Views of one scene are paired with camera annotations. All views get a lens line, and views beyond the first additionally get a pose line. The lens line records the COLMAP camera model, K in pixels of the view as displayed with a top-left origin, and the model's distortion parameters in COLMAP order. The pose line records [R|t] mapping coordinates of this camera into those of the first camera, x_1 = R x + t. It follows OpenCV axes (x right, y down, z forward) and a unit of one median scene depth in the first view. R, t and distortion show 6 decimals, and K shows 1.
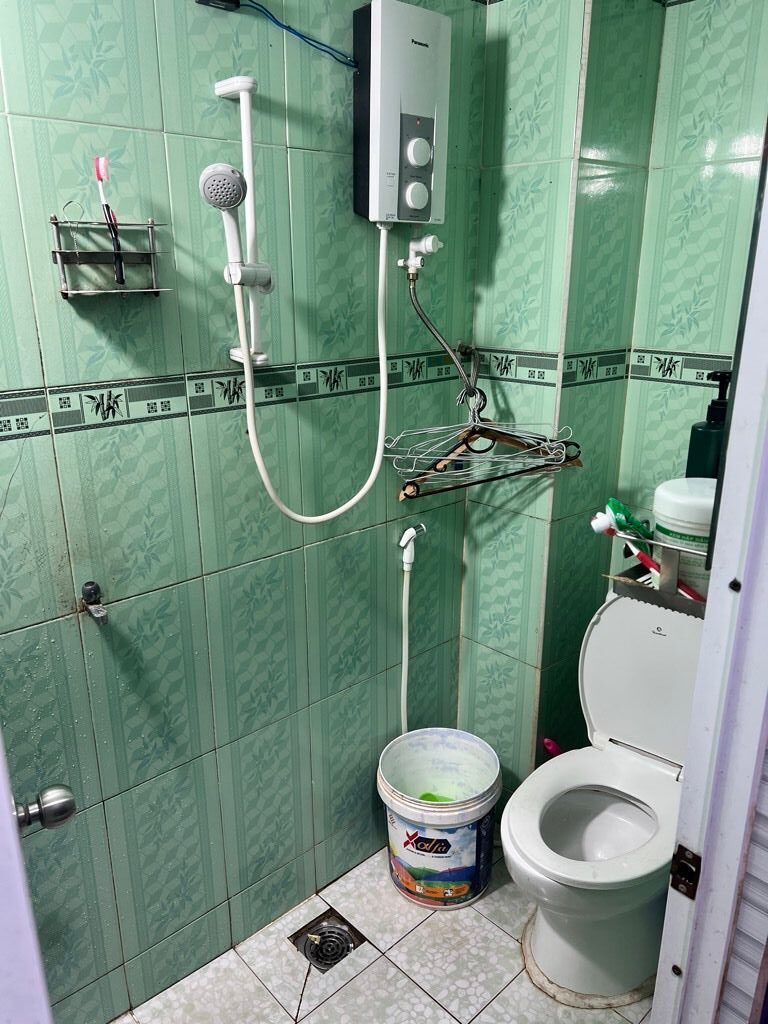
lens RADIAL K [[766.8, 0, 381.6], [0, 766.8, 527.0], [0, 0, 1]] dist [0.040240, -0.004654]
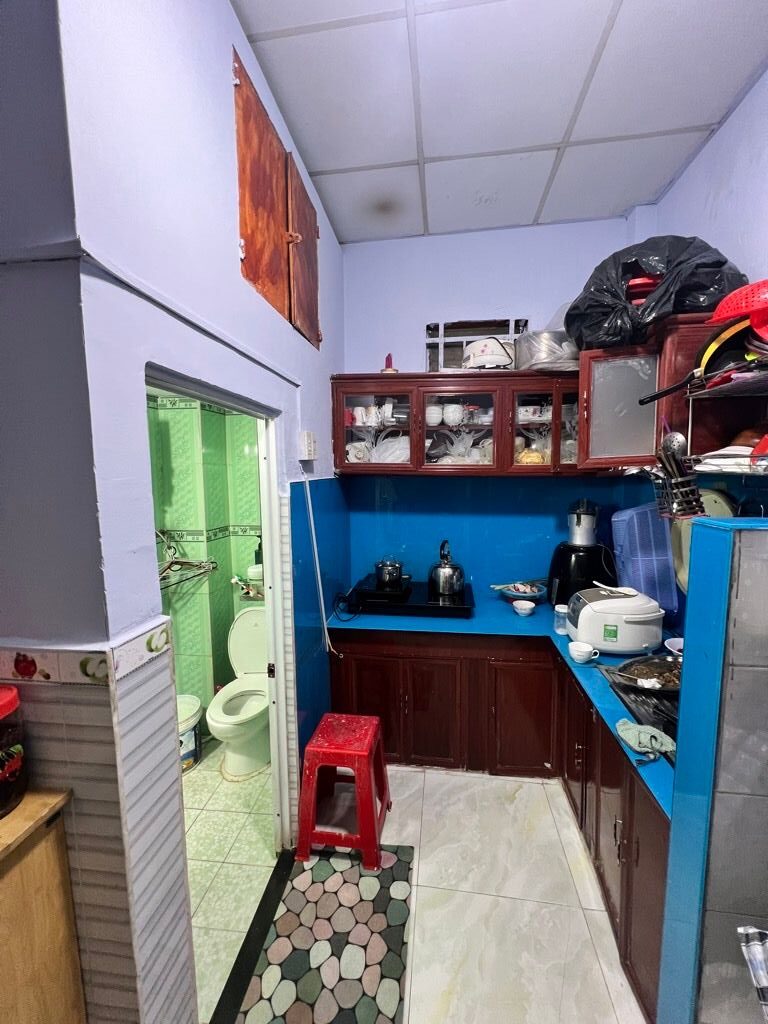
lens RADIAL K [[409.7, 0, 388.2], [0, 409.7, 511.0], [0, 0, 1]] dist [0.000811, 0.000547]
pose [[0.768291, -0.064204, 0.636872, -0.174124], [0.208928, 0.965618, -0.154695, 0.063093], [-0.605043, 0.251911, 0.755290, -0.464893]]
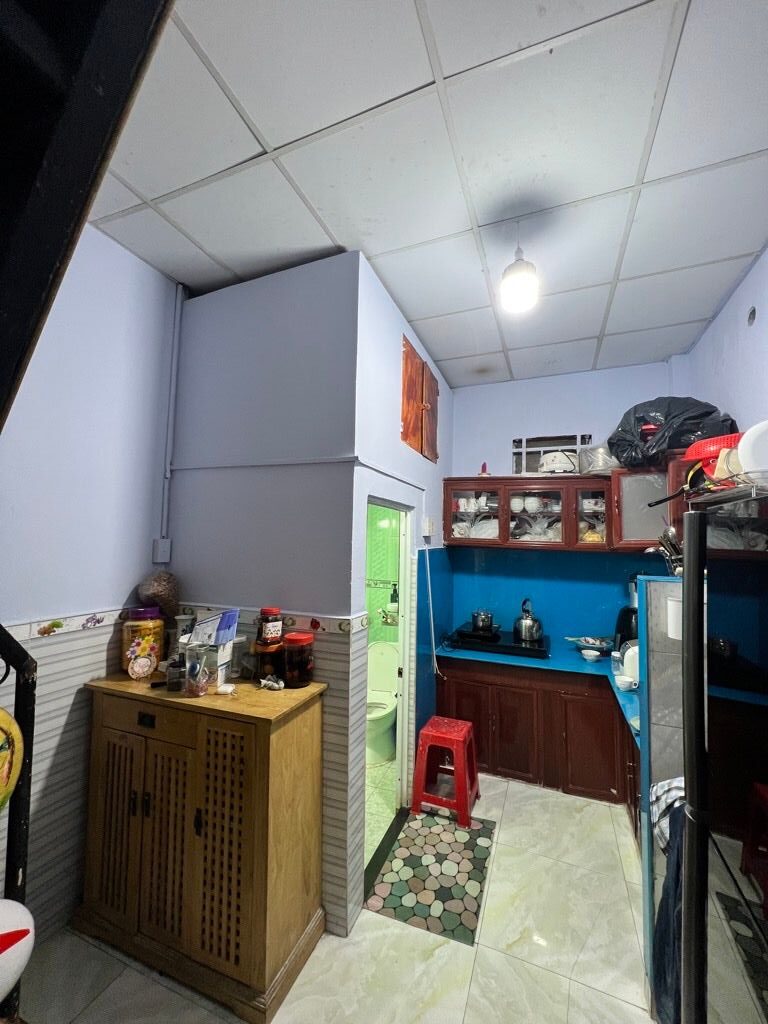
lens RADIAL K [[409.7, 0, 388.2], [0, 409.7, 511.0], [0, 0, 1]] dist [0.000811, 0.000547]
pose [[0.900961, 0.052696, 0.430689, -0.485783], [0.115339, 0.927801, -0.354798, 0.191617], [-0.418290, 0.369335, 0.829835, -0.877275]]
